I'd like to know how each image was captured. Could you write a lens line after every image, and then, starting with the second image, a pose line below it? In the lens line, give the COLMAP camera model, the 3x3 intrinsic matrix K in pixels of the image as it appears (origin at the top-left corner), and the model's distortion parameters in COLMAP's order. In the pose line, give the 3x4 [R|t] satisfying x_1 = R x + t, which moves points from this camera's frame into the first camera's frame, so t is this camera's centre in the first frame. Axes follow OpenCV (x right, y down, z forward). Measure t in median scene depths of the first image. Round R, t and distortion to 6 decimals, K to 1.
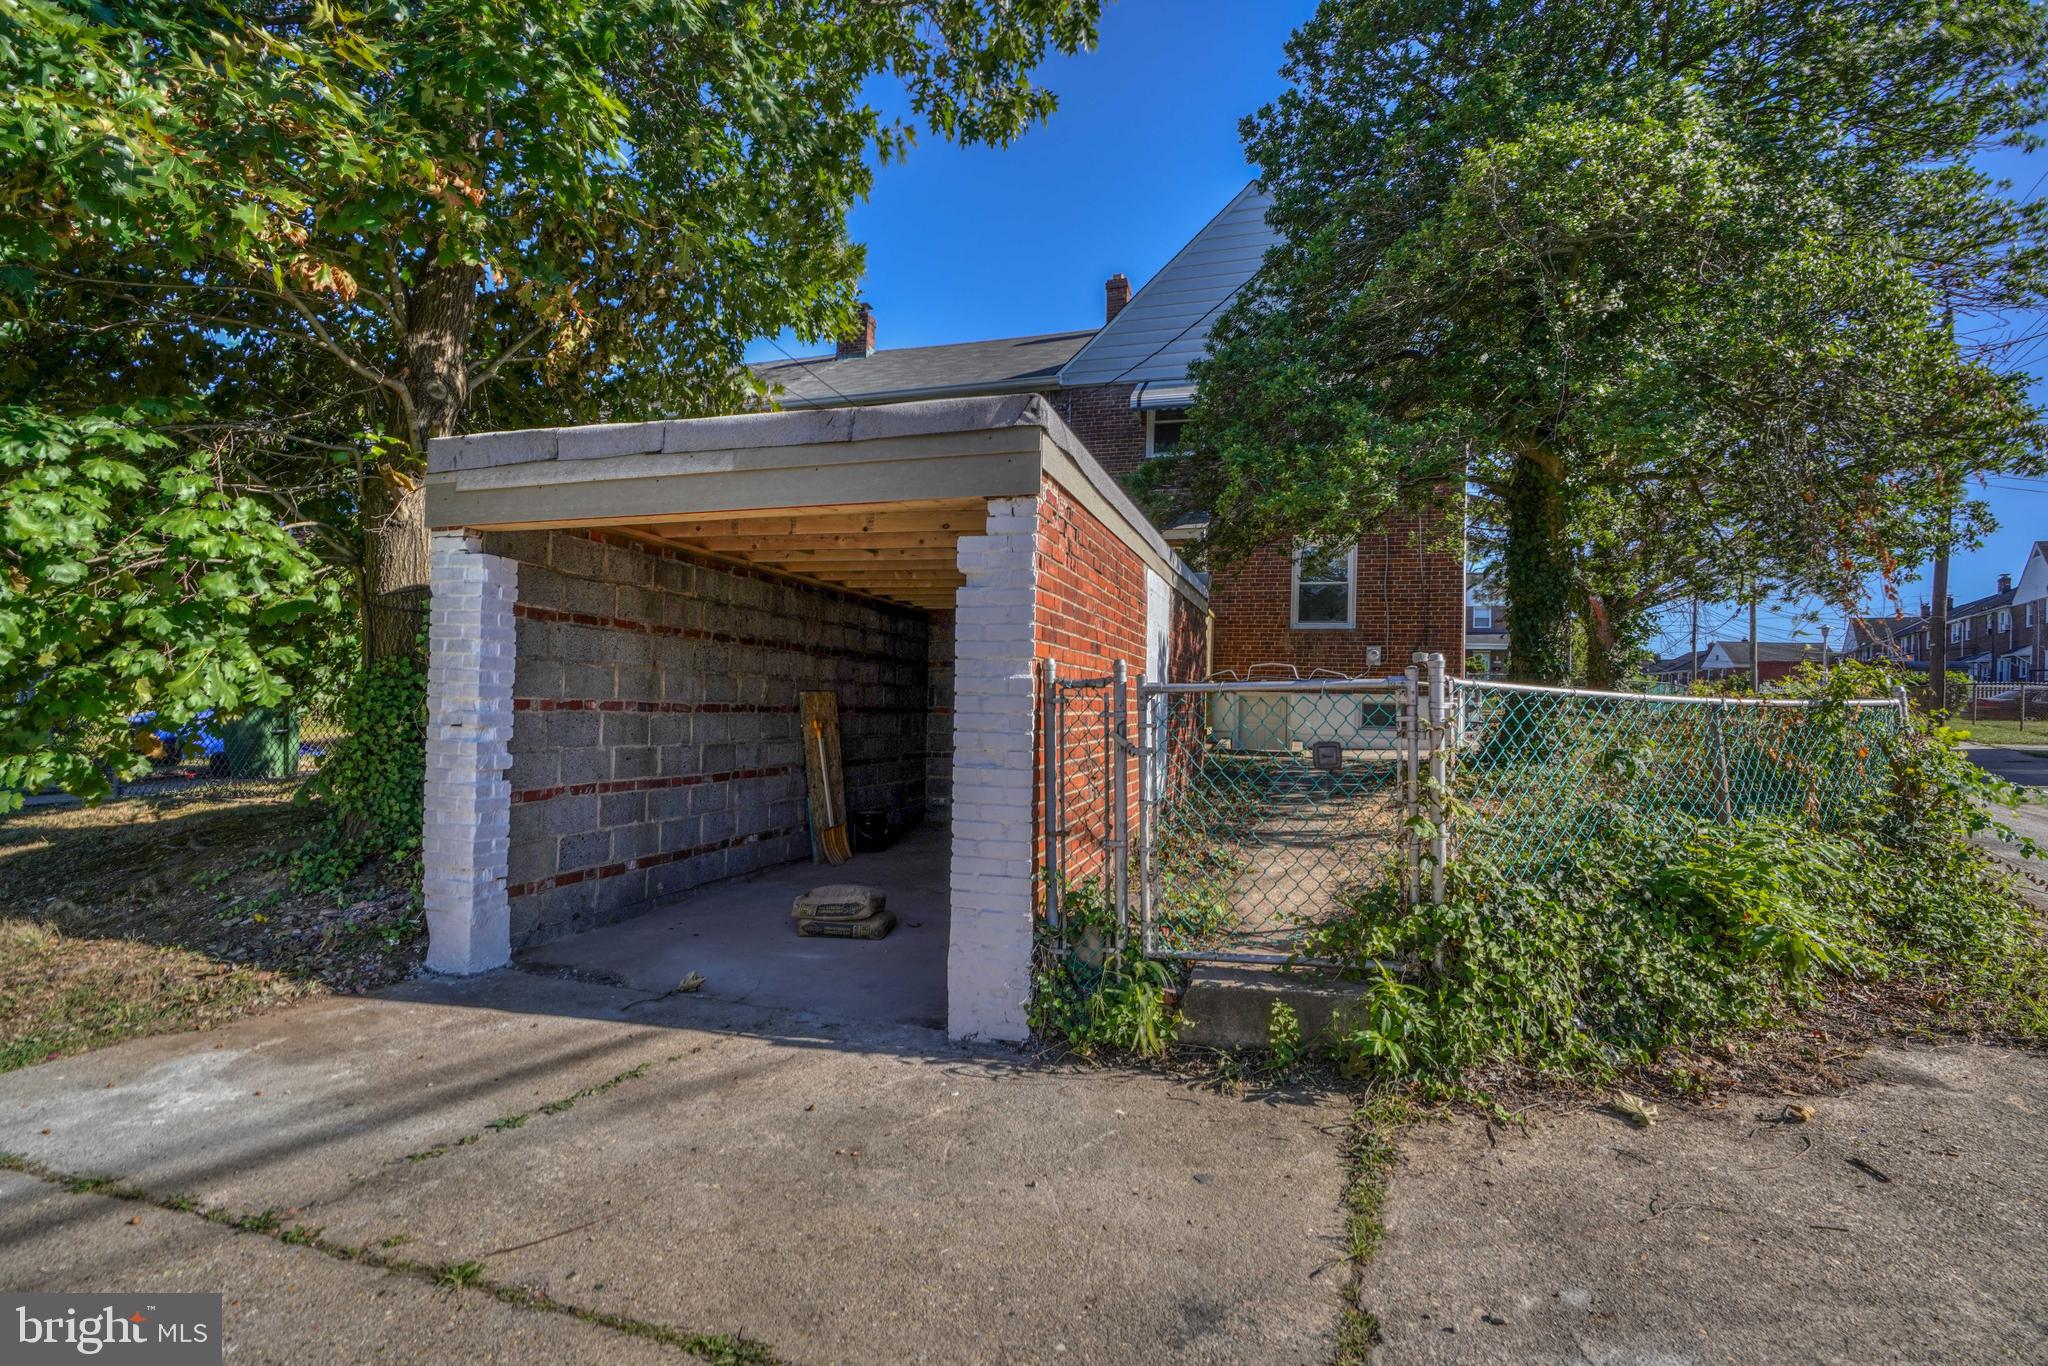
lens RADIAL K [[889.3, 0, 1024.0], [0, 889.3, 683.0], [0, 0, 1]] dist [-0.003980, -0.000452]
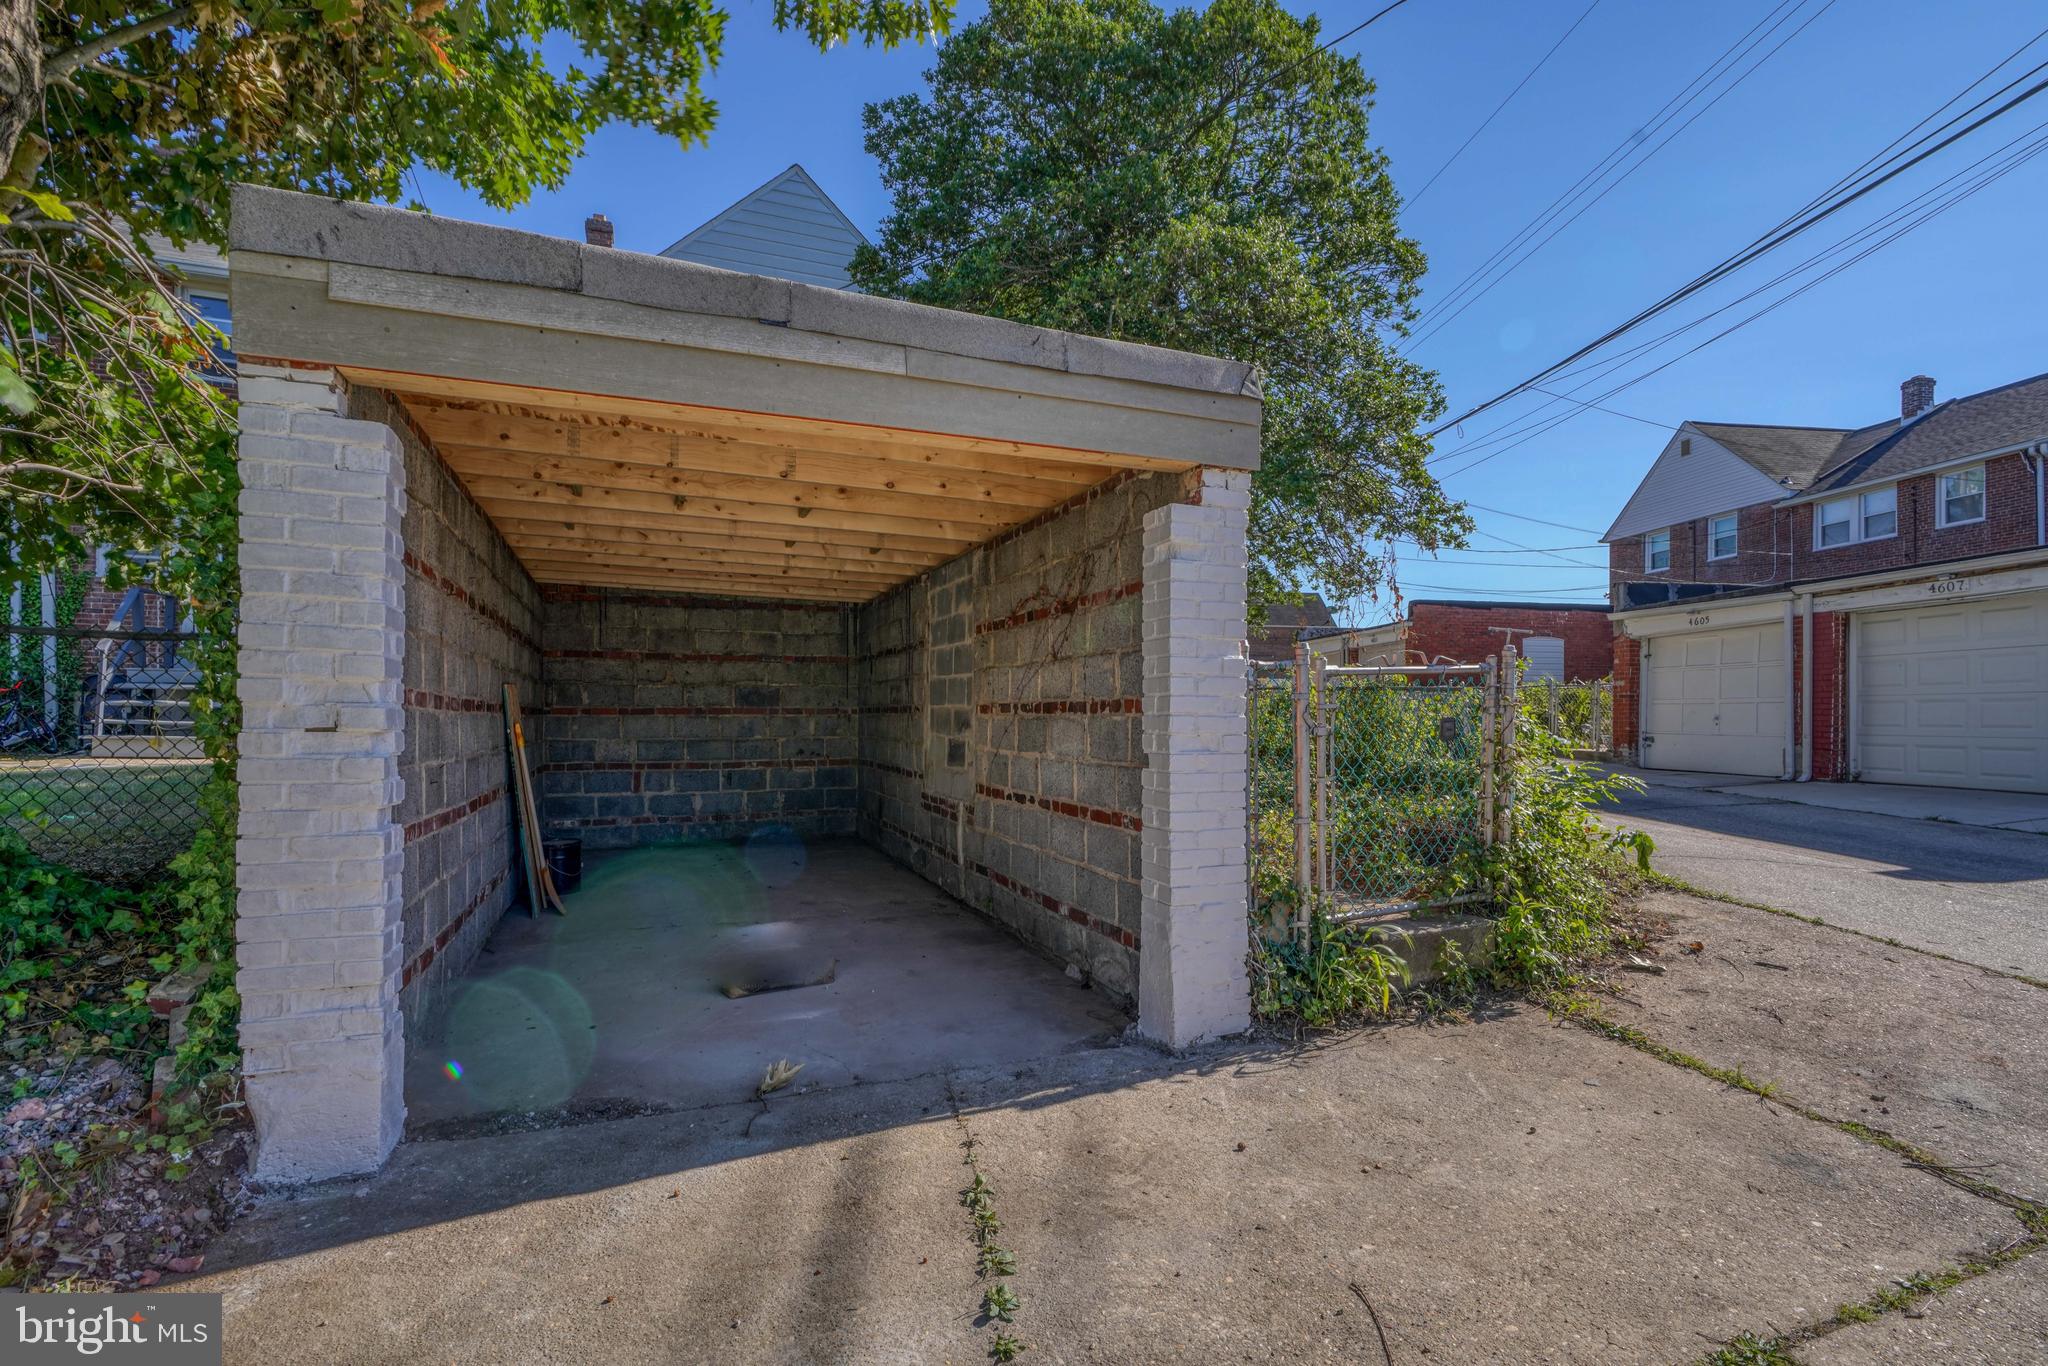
lens RADIAL K [[880.2, 0, 1023.6], [0, 880.2, 708.1], [0, 0, 1]] dist [-0.001480, 0.000083]
pose [[0.796964, -0.014008, 0.603864, -0.768964], [-0.002284, 0.999654, 0.026205, 0.023270], [-0.604022, -0.022264, 0.796657, 0.379325]]
